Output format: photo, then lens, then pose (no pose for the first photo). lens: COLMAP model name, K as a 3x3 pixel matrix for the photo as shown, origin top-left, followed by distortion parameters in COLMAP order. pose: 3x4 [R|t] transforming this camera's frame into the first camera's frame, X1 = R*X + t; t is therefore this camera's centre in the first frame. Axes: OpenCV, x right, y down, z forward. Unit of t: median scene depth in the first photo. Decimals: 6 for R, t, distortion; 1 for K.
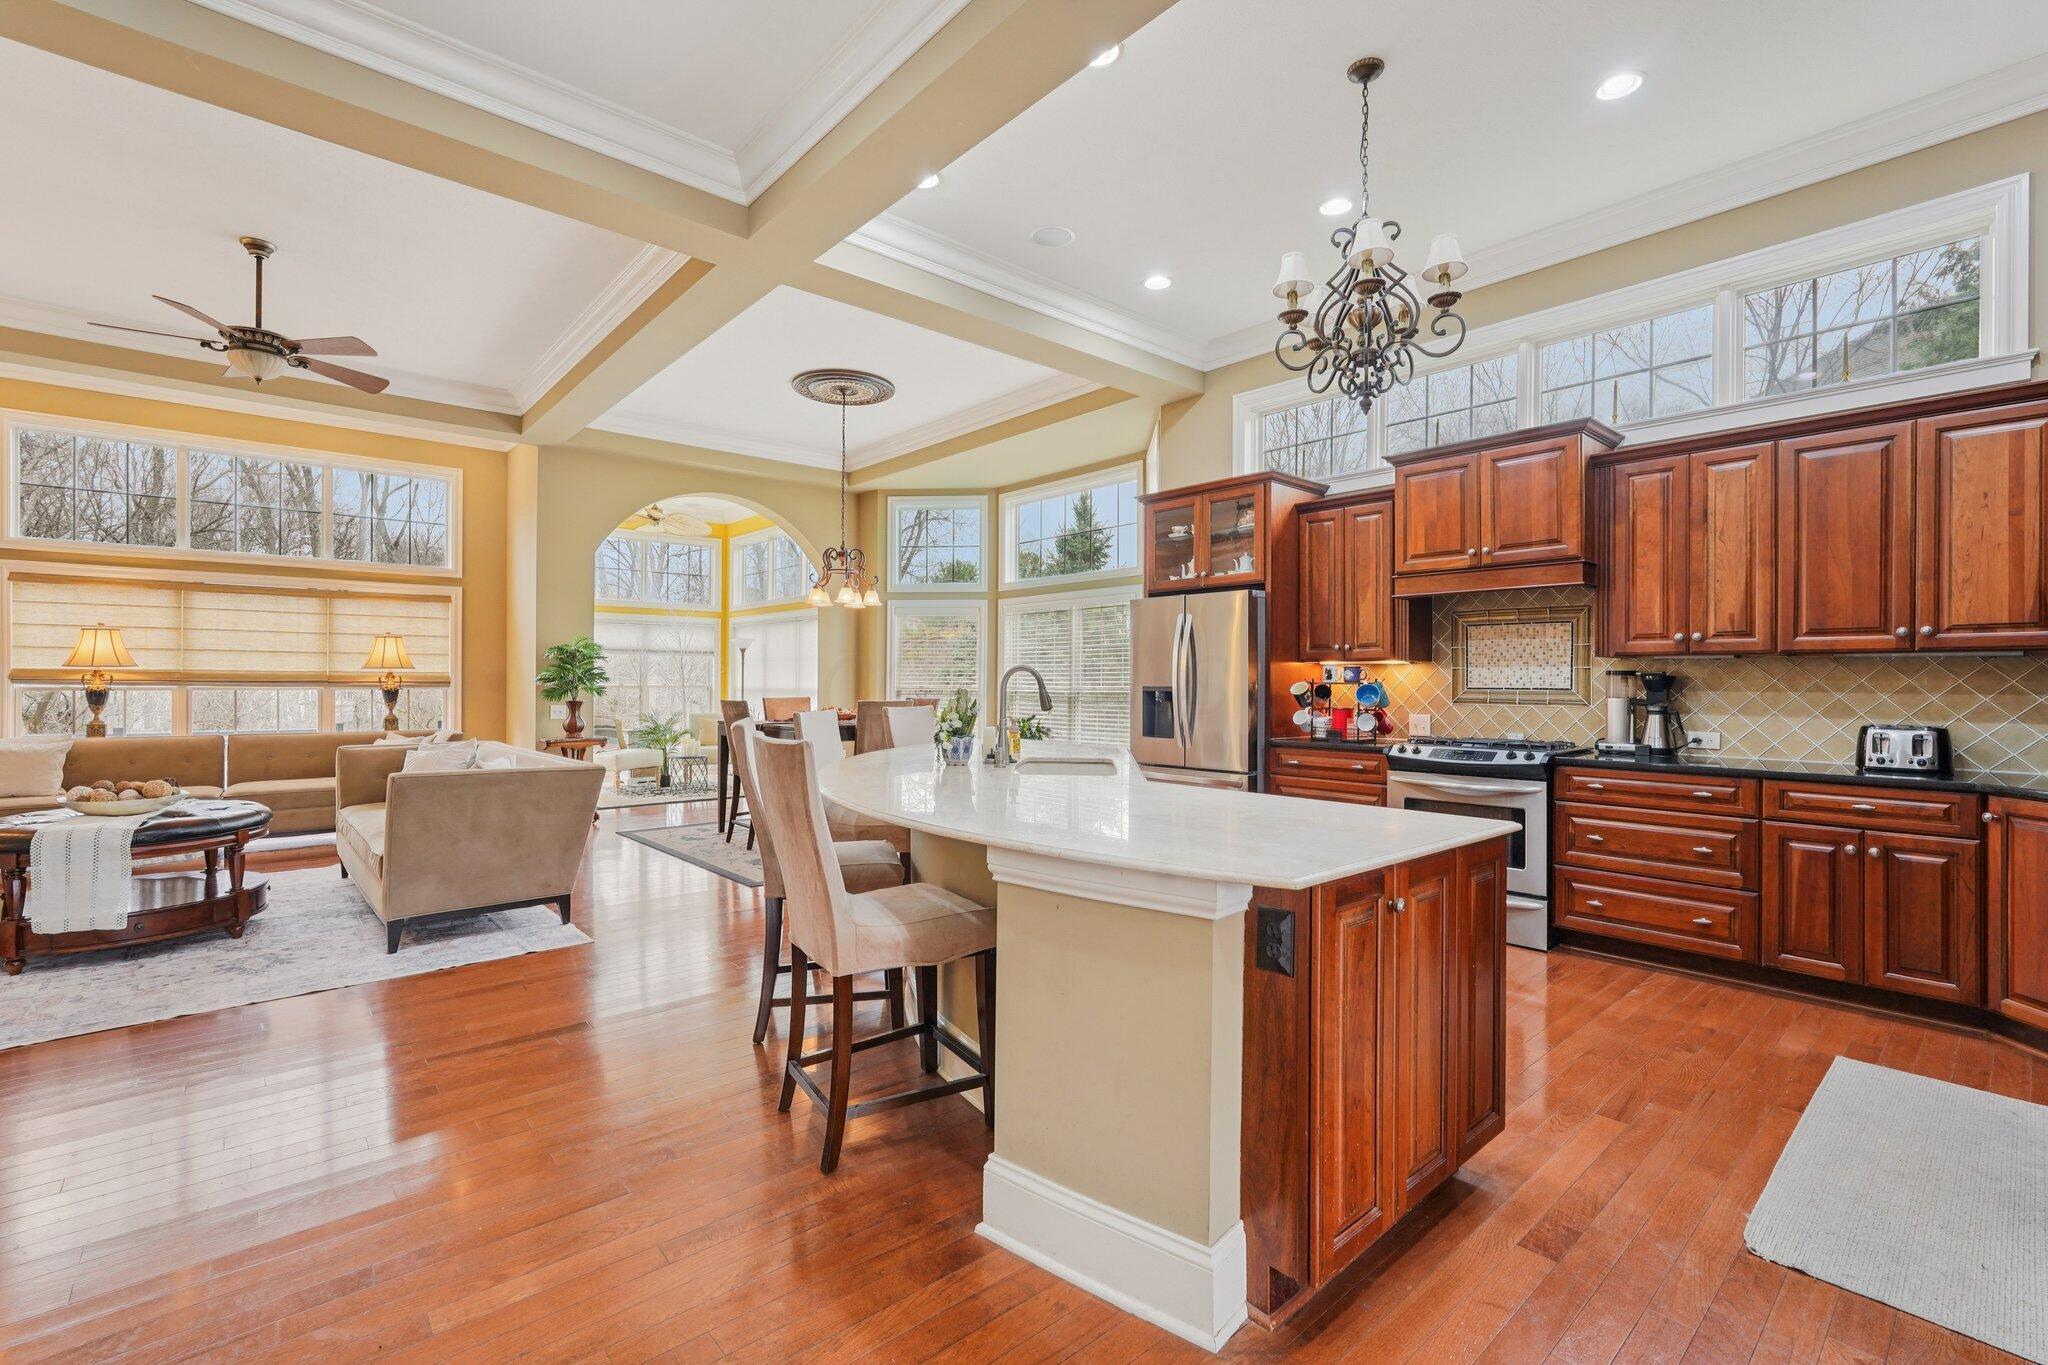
lens RADIAL K [[901.2, 0, 1024.0], [0, 901.2, 682.5], [0, 0, 1]] dist [-0.011639, 0.006397]
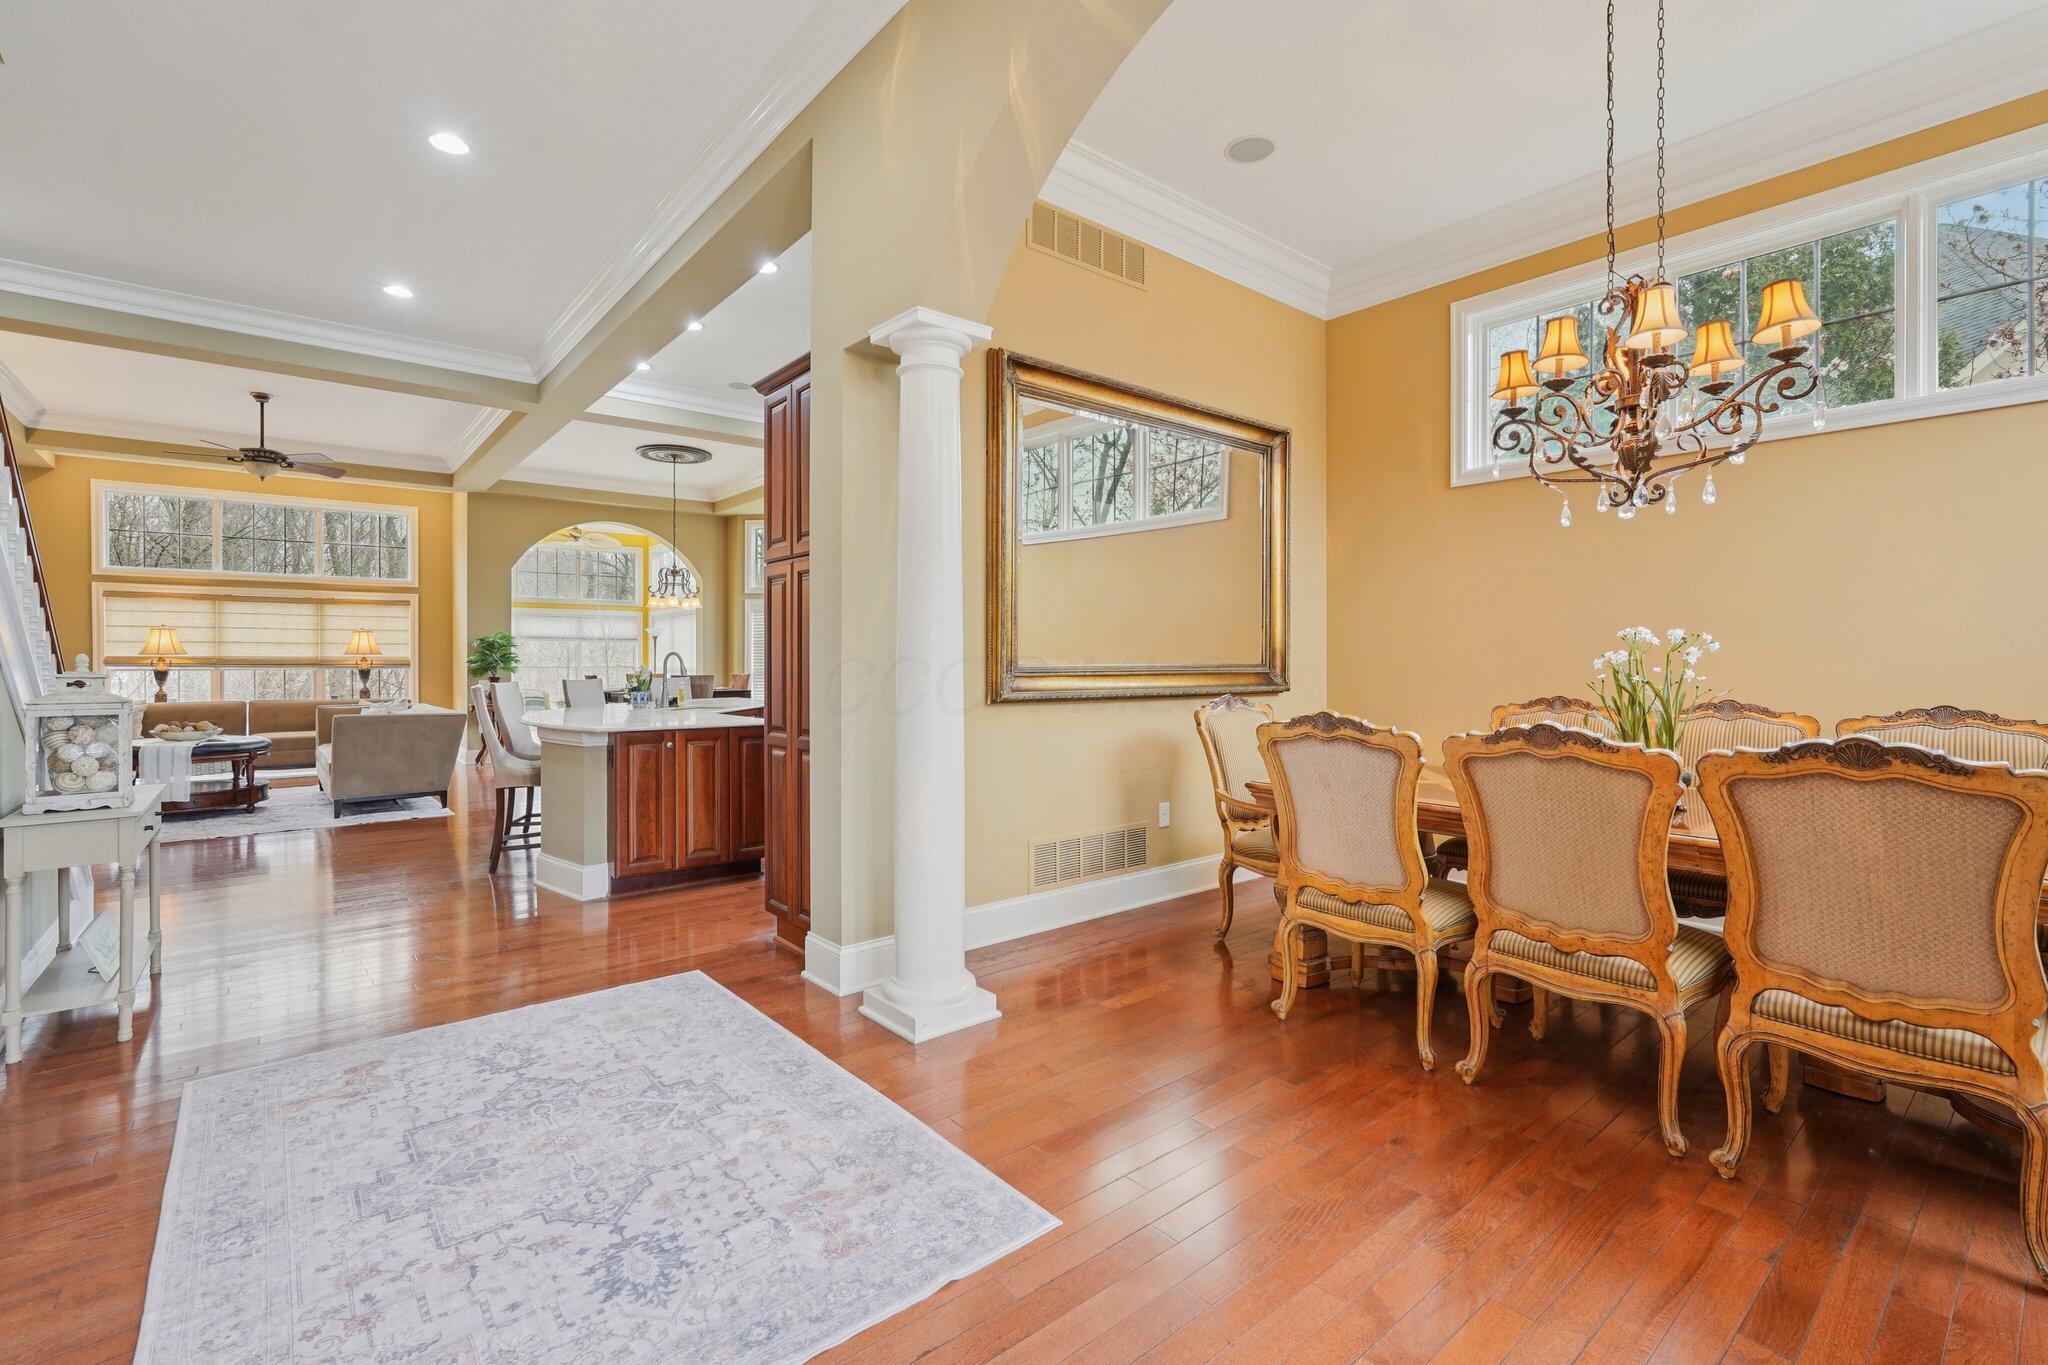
lens RADIAL K [[910.8, 0, 1018.1], [0, 910.8, 664.5], [0, 0, 1]] dist [-0.000144, 0.000674]
pose [[0.999477, -0.005443, -0.031863, 0.640672], [0.005499, 0.999984, 0.001653, 0.005950], [0.031853, -0.001827, 0.999491, -0.688405]]
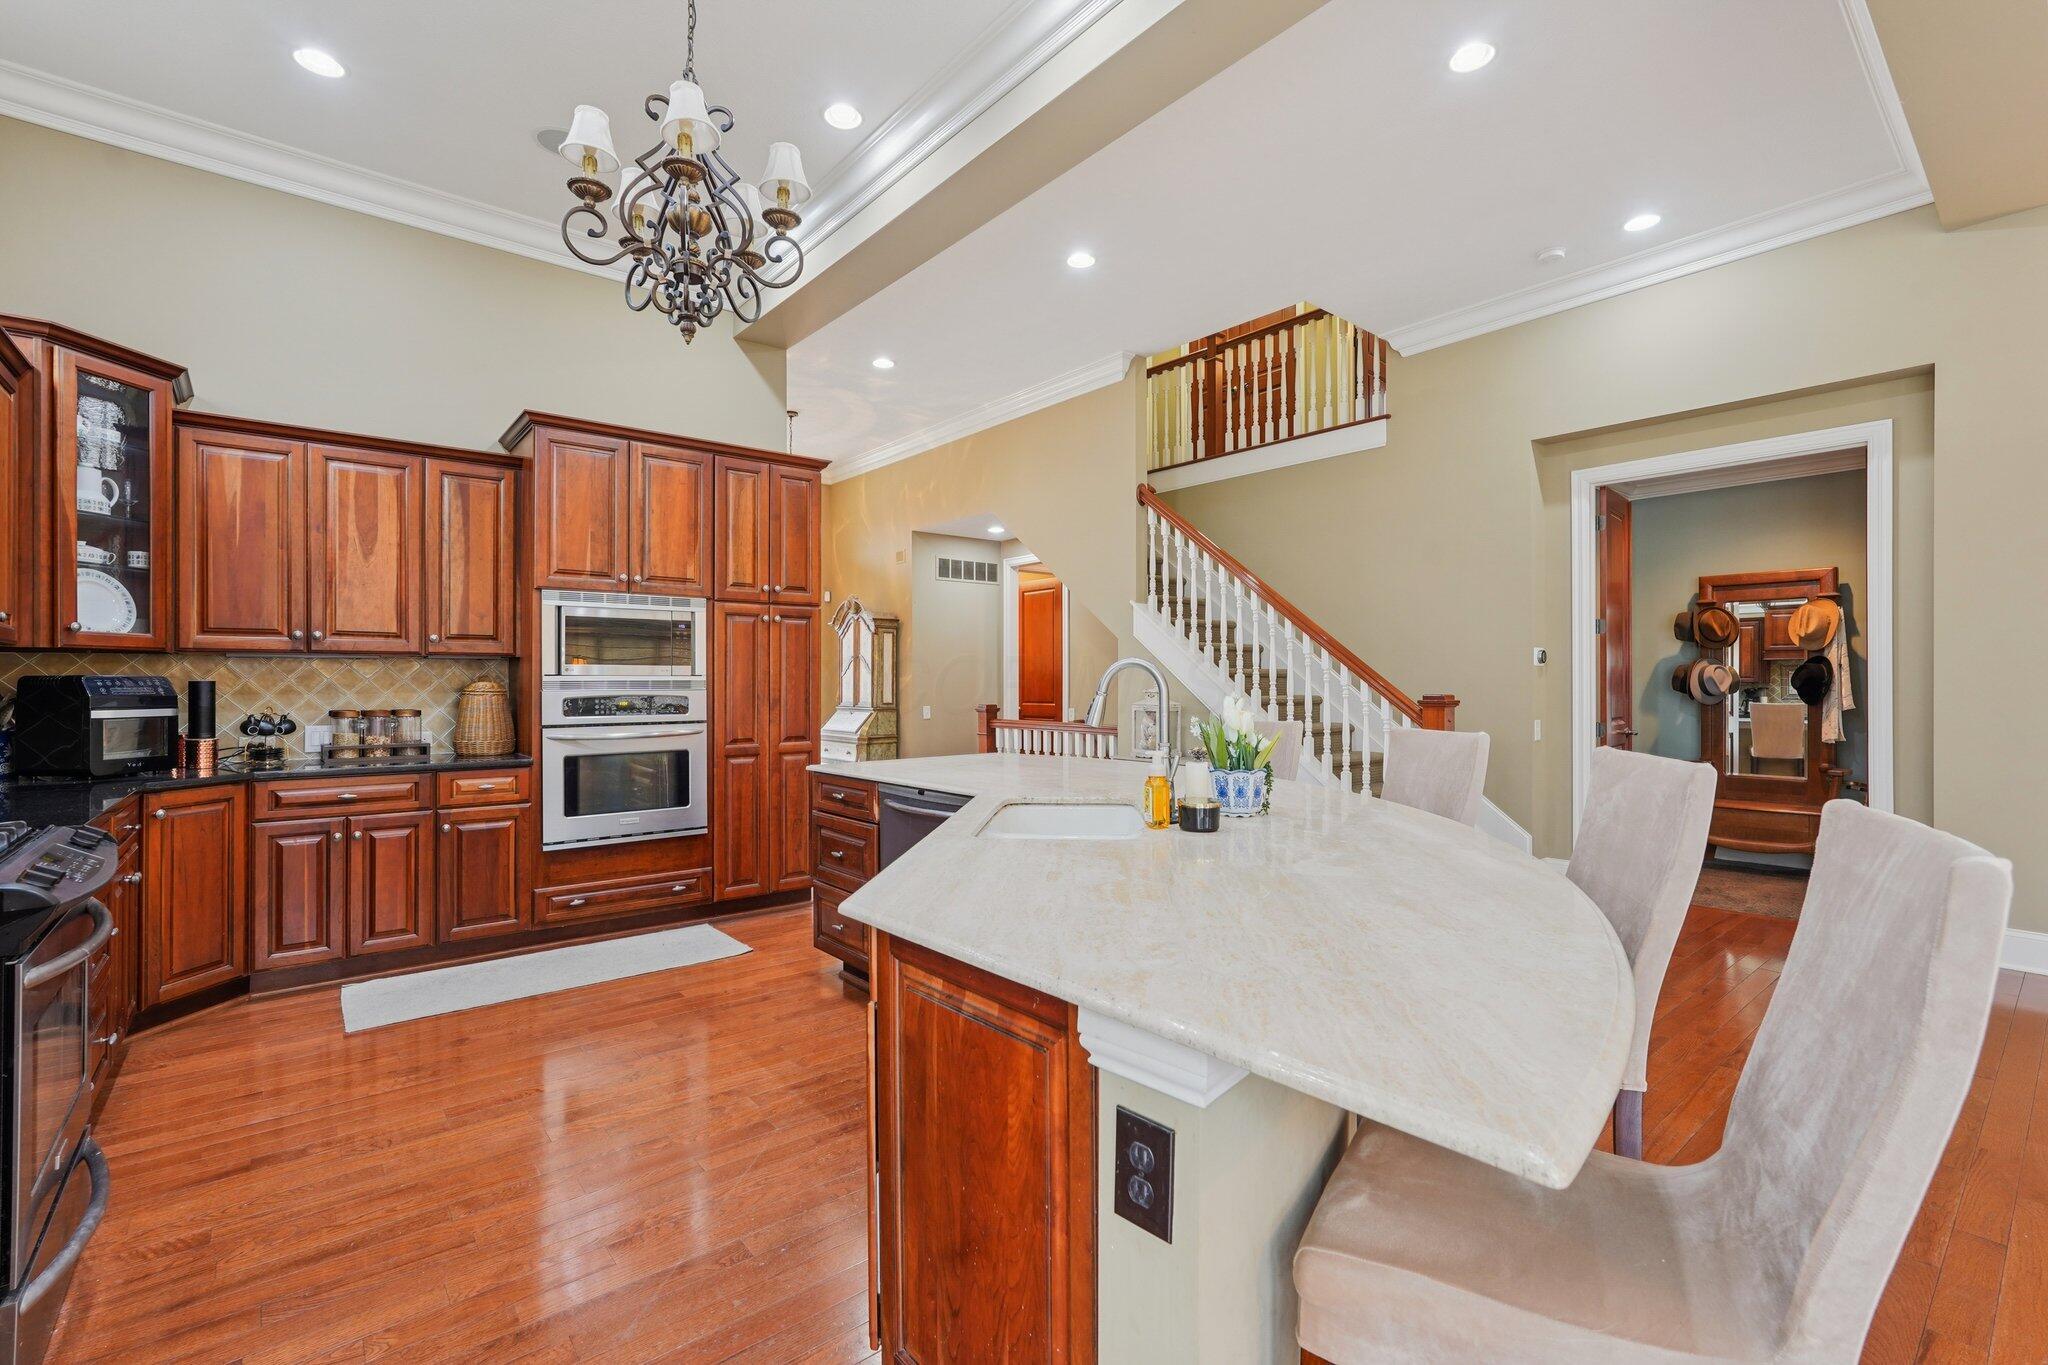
lens RADIAL K [[903.1, 0, 1023.6], [0, 903.1, 679.8], [0, 0, 1]] dist [-0.010969, 0.005612]
pose [[-0.999541, -0.004060, 0.030020, 0.050825], [-0.004038, 0.999992, 0.000816, -0.004636], [-0.030023, 0.000695, -0.999549, 1.417604]]
